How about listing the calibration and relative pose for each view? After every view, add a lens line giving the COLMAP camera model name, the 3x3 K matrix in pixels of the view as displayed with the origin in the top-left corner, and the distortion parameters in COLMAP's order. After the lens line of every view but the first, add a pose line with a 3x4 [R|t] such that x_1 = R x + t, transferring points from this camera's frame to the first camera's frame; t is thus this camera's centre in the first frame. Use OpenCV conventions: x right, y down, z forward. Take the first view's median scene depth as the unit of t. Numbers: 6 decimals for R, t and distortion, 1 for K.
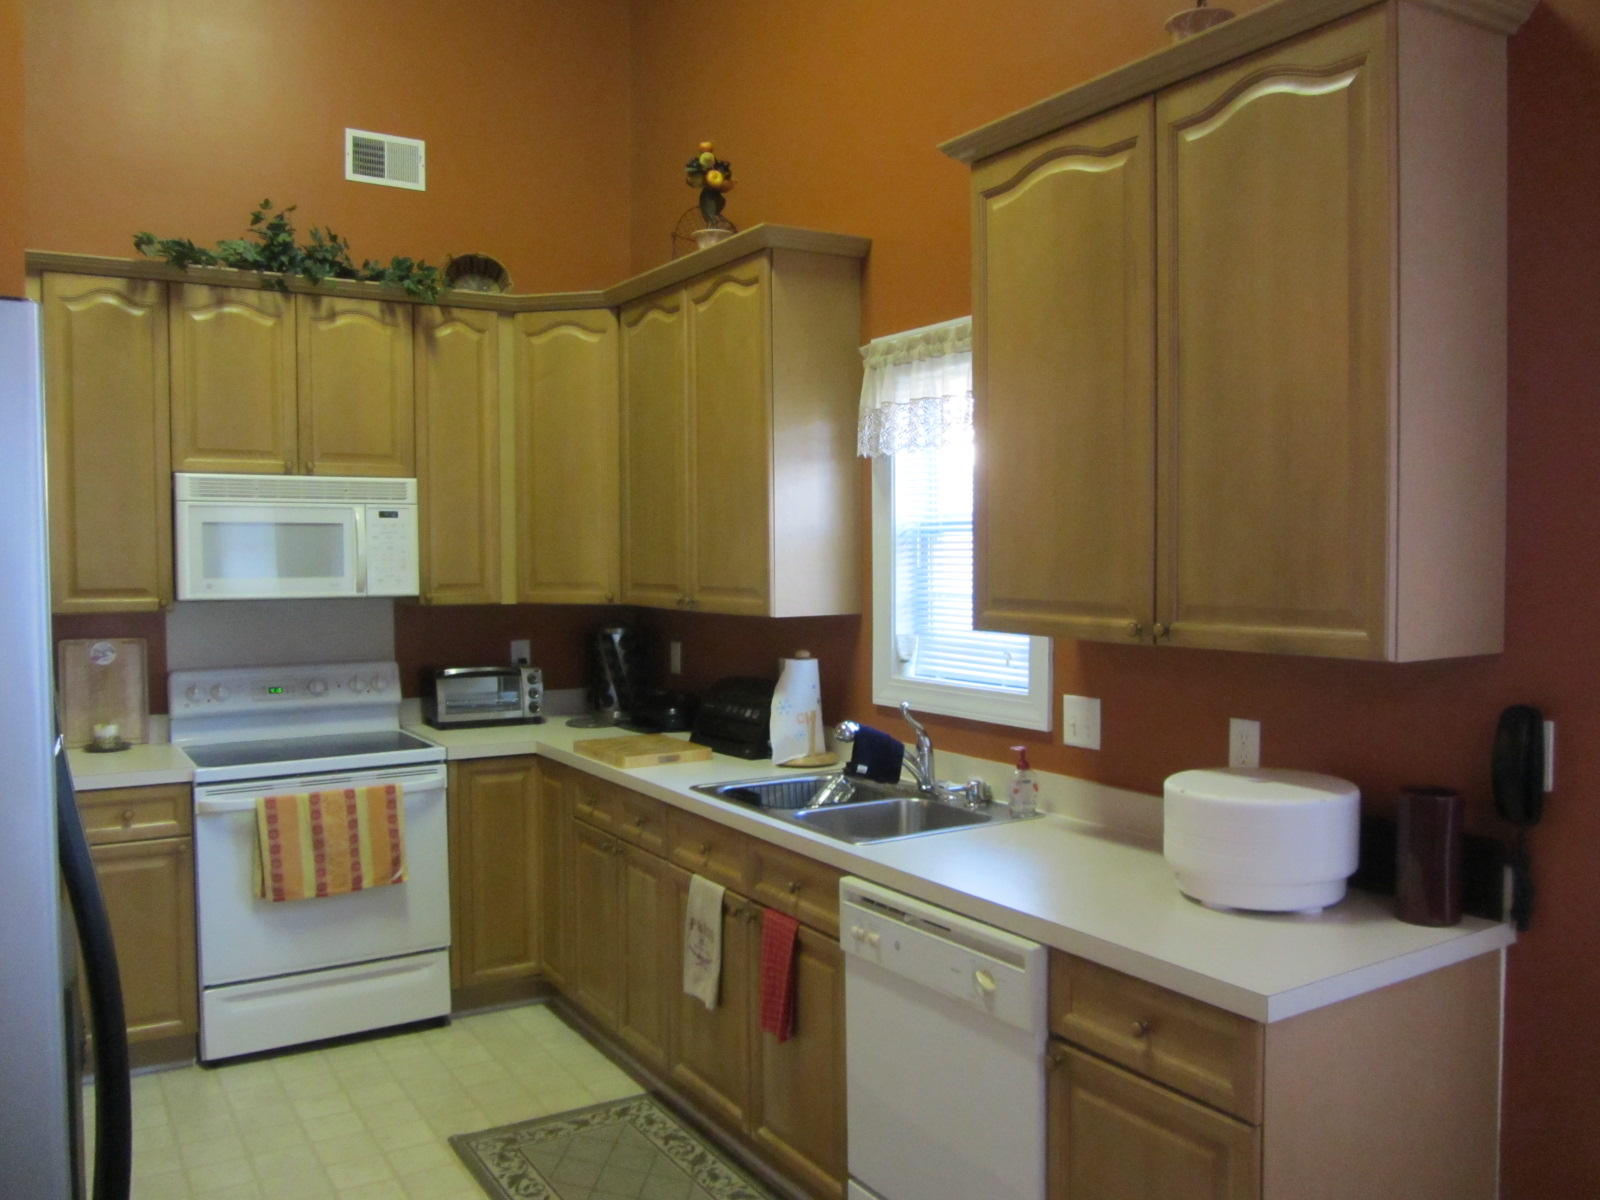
lens RADIAL K [[1305.4, 0, 799.0], [0, 1305.4, 605.5], [0, 0, 1]] dist [-0.038122, 0.001982]
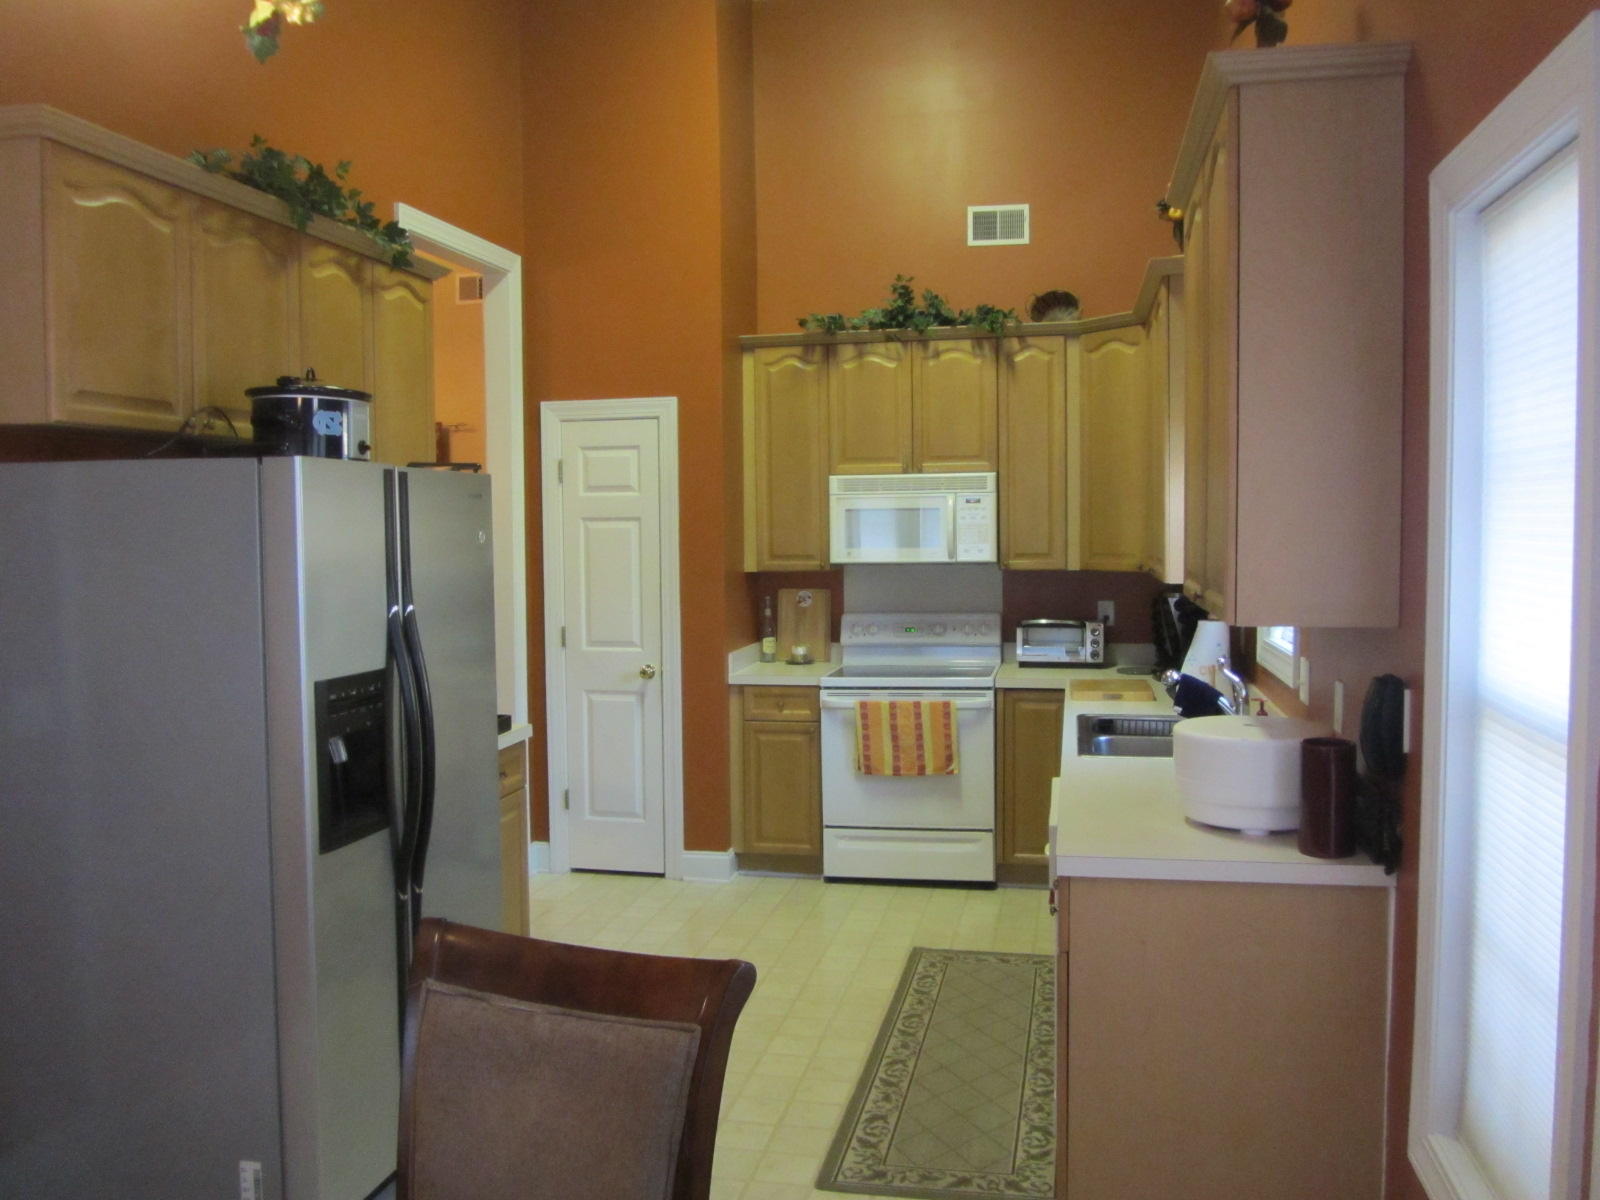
lens RADIAL K [[1305.4, 0, 801.5], [0, 1305.4, 595.6], [0, 0, 1]] dist [-0.038122, 0.001982]
pose [[0.728232, 0.029850, -0.684681, 0.491514], [-0.016877, 0.999529, 0.025626, -0.004533], [0.685123, -0.007106, 0.728393, -0.092967]]
